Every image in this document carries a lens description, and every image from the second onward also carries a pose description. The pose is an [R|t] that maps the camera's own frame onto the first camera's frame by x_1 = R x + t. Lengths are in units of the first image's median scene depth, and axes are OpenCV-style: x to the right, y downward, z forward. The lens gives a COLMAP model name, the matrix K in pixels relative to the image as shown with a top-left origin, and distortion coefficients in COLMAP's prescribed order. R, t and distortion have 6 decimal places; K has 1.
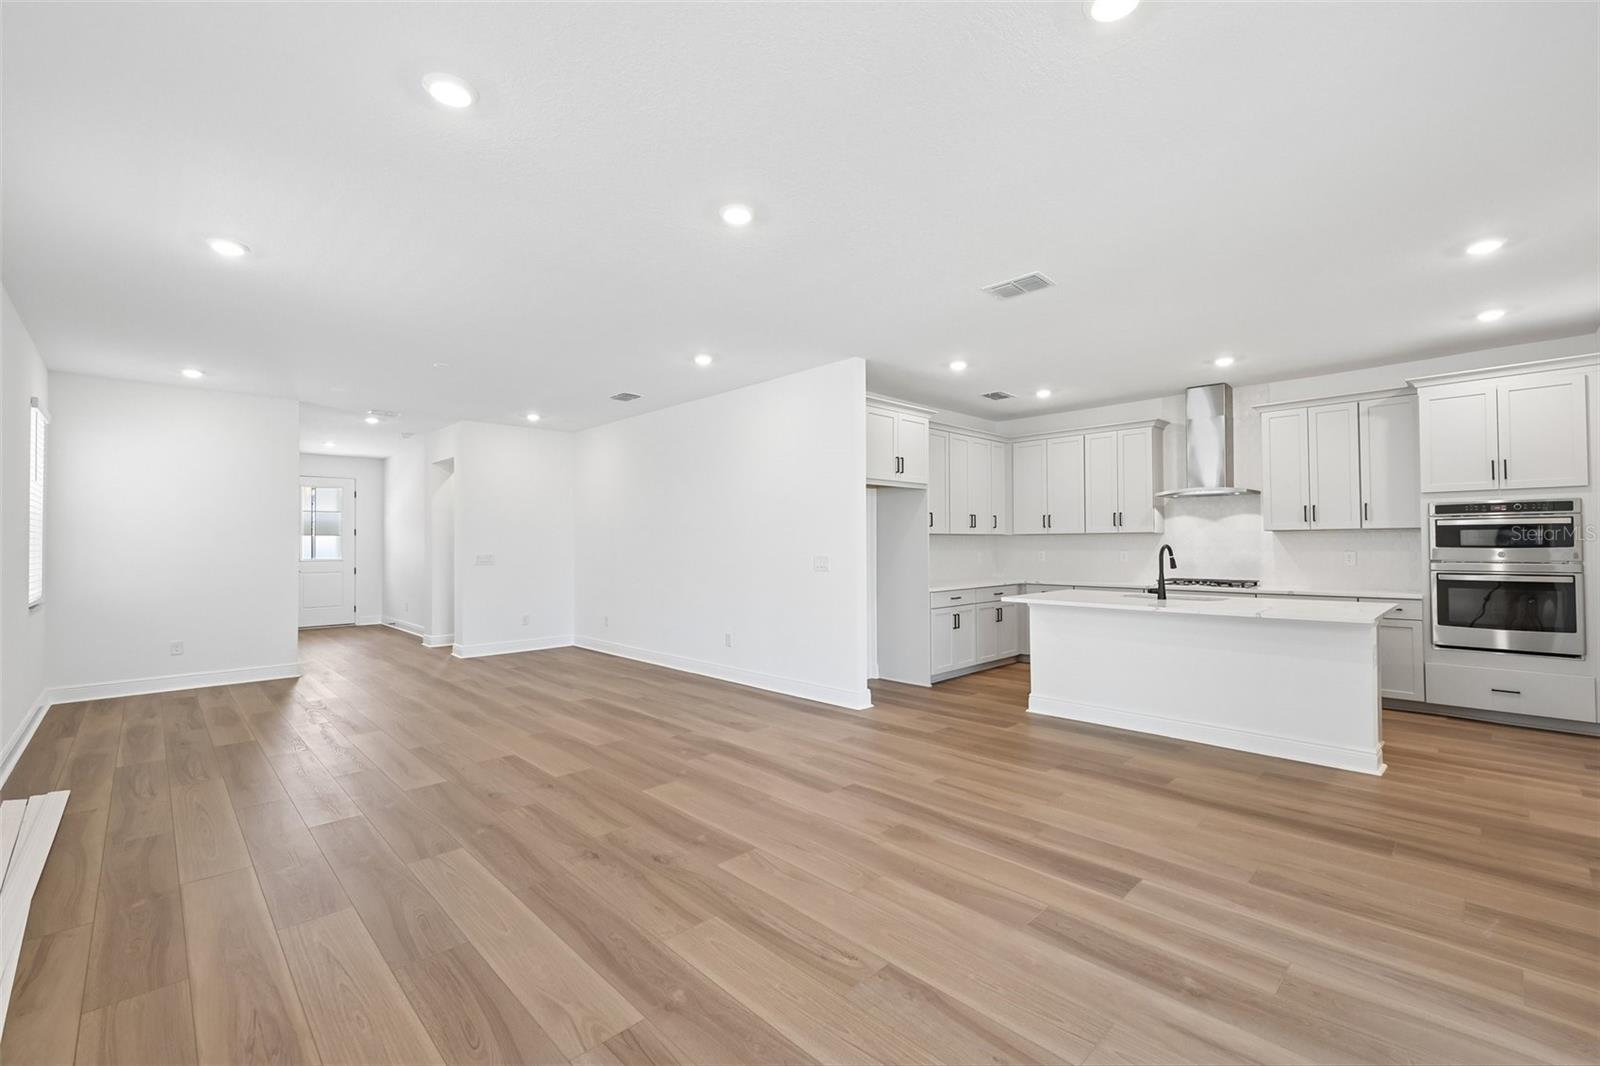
lens RADIAL K [[685.9, 0, 792.6], [0, 685.9, 529.7], [0, 0, 1]] dist [-0.002253, 0.000378]
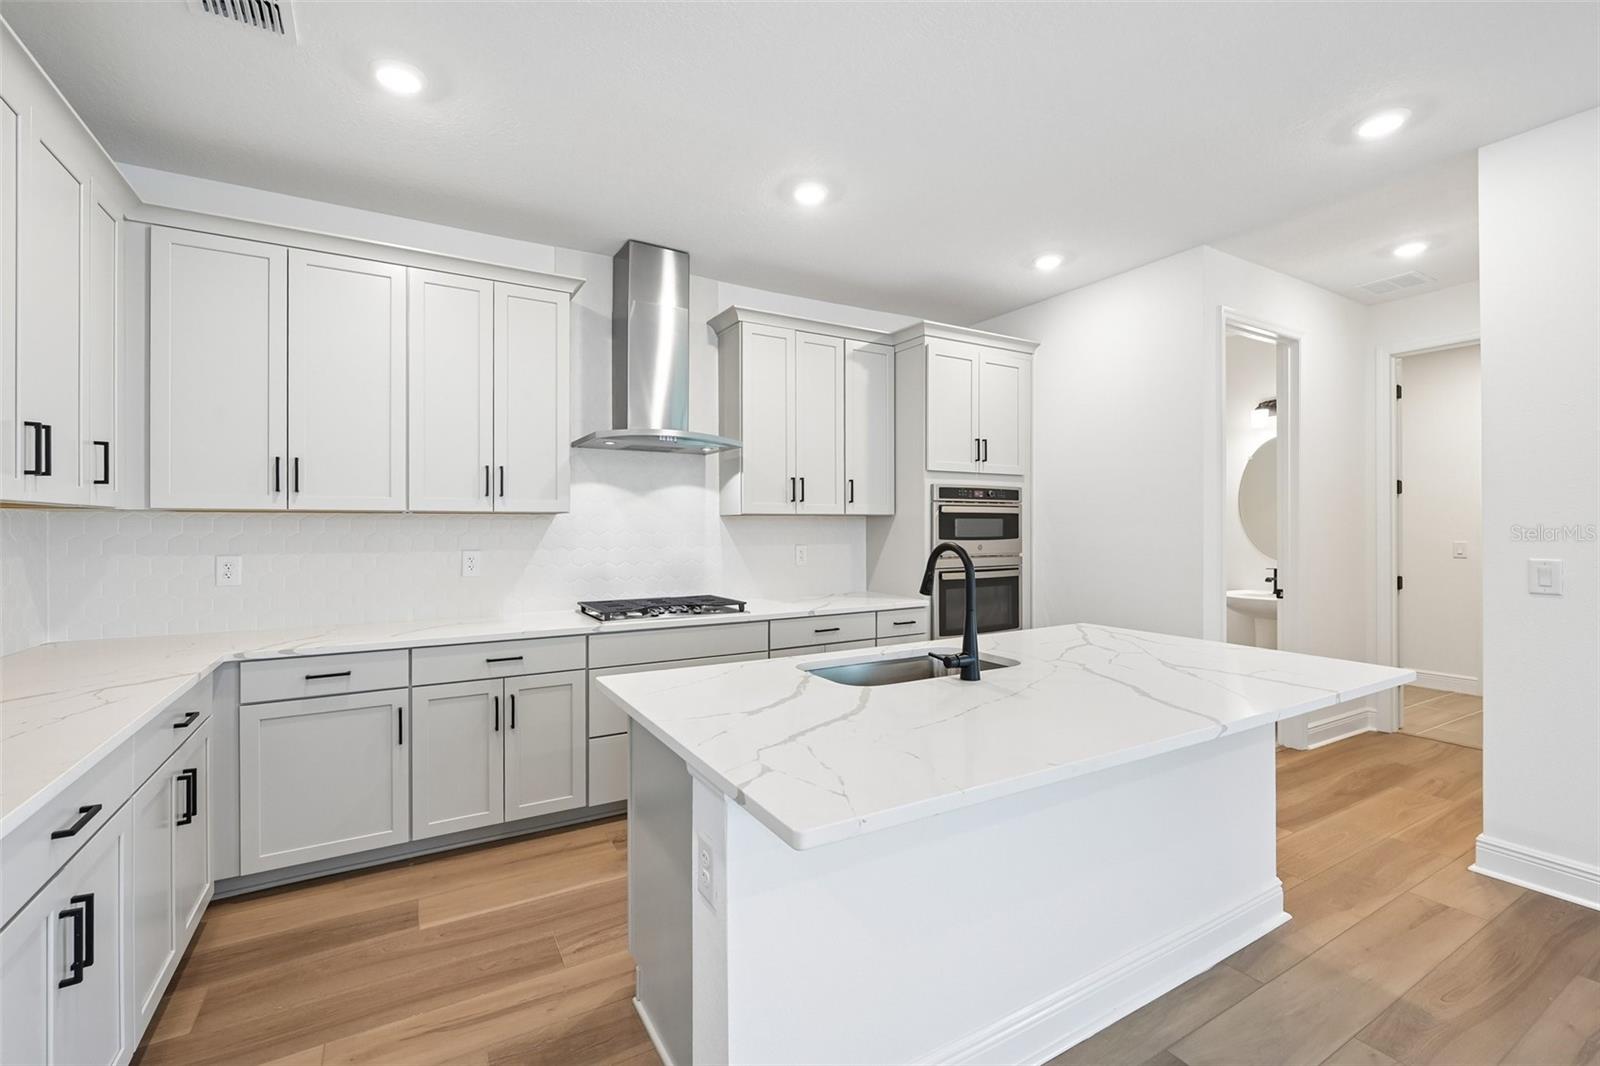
lens RADIAL K [[685.9, 0, 808.9], [0, 685.9, 527.6], [0, 0, 1]] dist [-0.002253, 0.000378]
pose [[0.221924, 0.004497, 0.975054, 0.125153], [-0.020202, 0.999796, -0.000013, 0.014787], [-0.974855, -0.019695, 0.221970, 0.975956]]
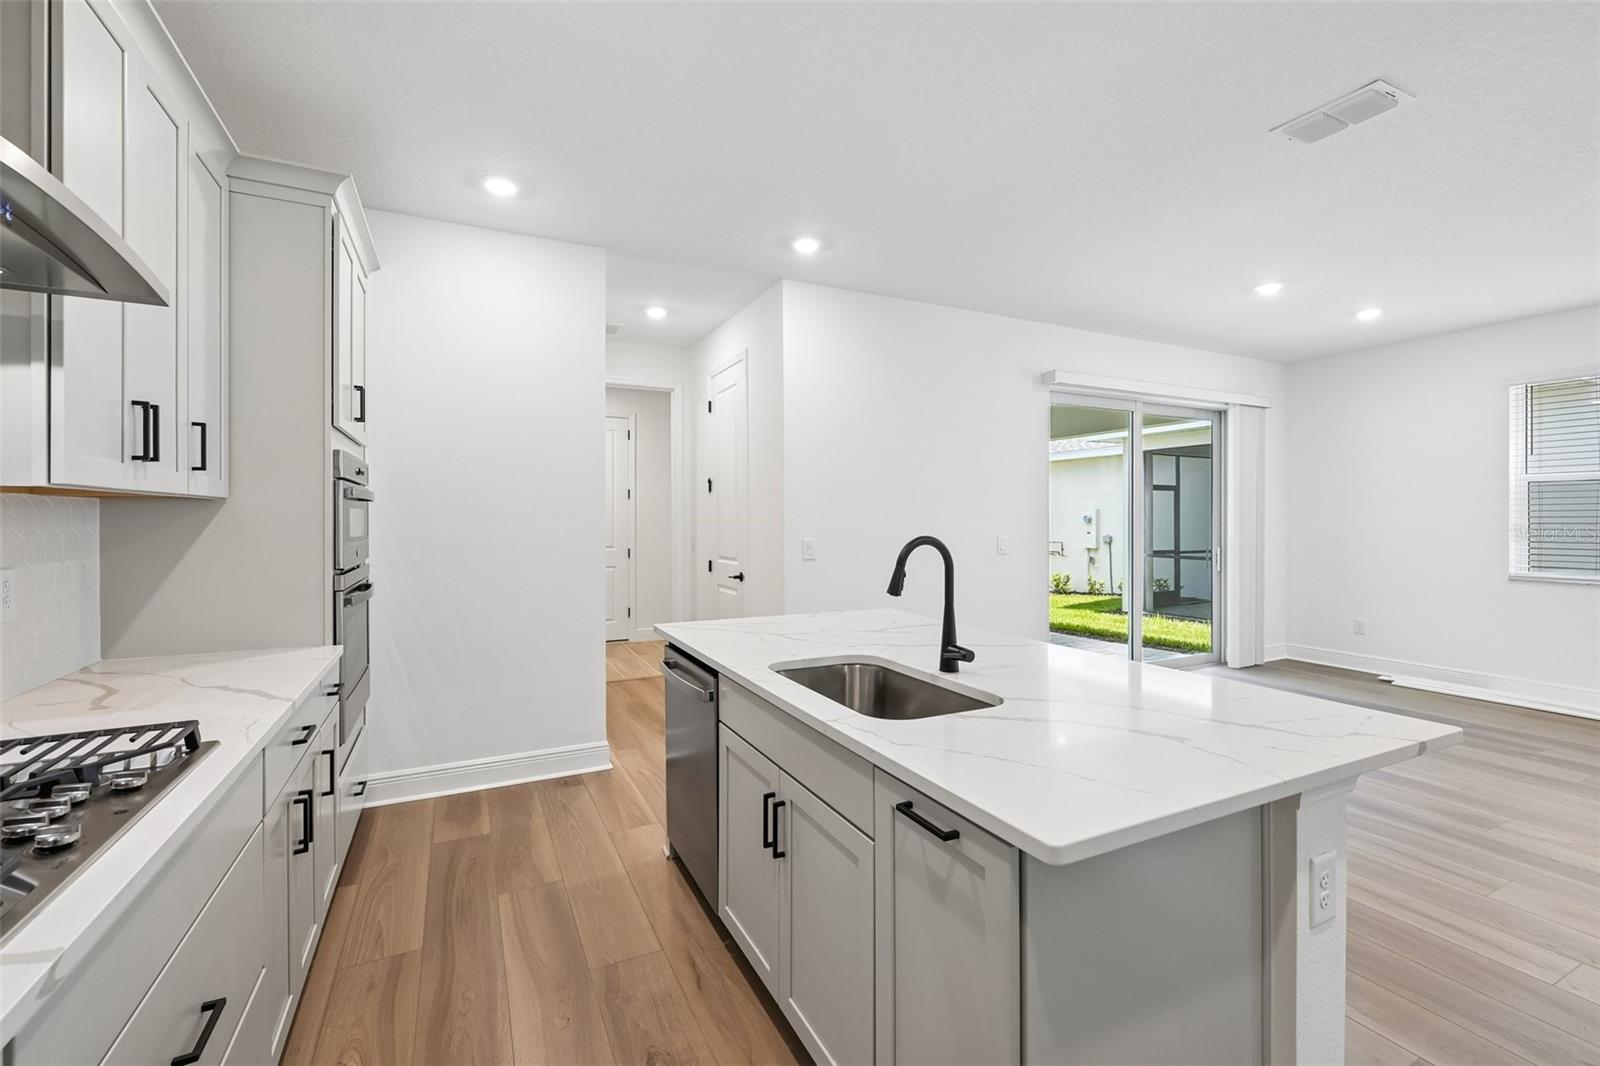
lens RADIAL K [[685.9, 0, 804.0], [0, 685.9, 525.1], [0, 0, 1]] dist [-0.002253, 0.000378]
pose [[-0.957031, 0.008101, 0.289871, 0.487597], [0.004170, 0.999891, -0.014175, 0.020445], [-0.289955, -0.012357, -0.956961, 1.374611]]
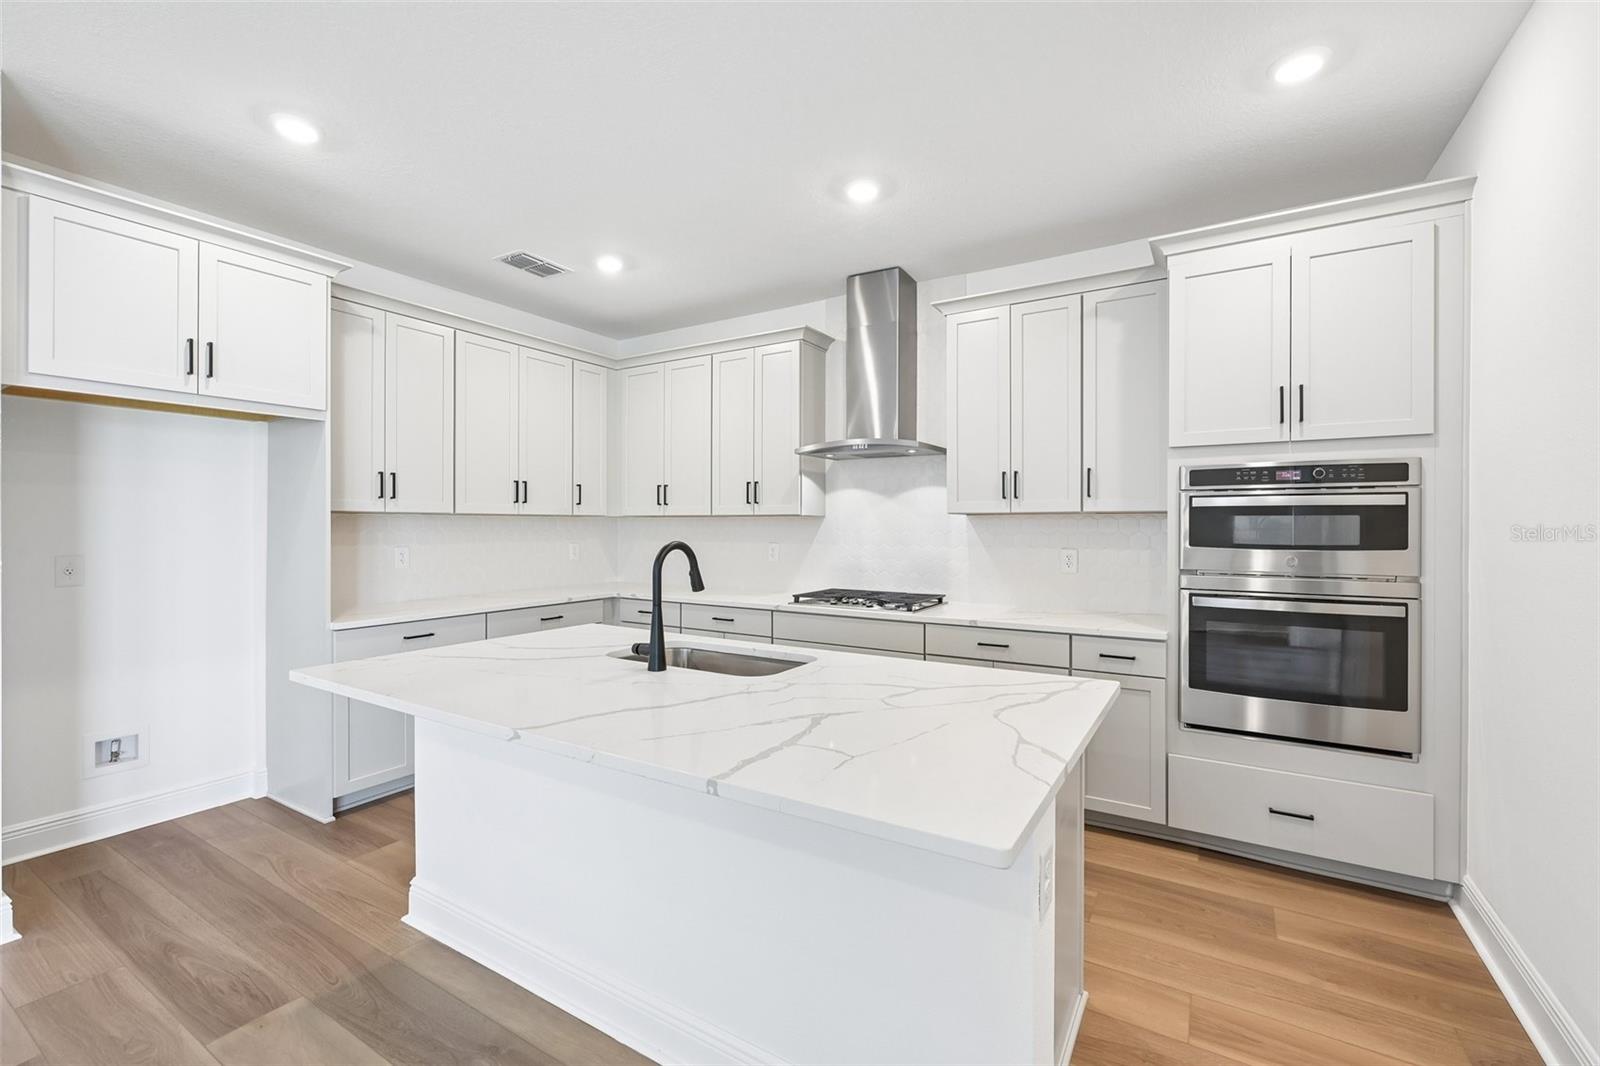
lens RADIAL K [[685.9, 0, 803.8], [0, 685.9, 523.5], [0, 0, 1]] dist [-0.002253, 0.000378]
pose [[0.967894, 0.007657, 0.251242, 0.506189], [-0.012469, 0.999768, 0.017568, 0.001126], [-0.251049, -0.020137, 0.967765, 0.550382]]
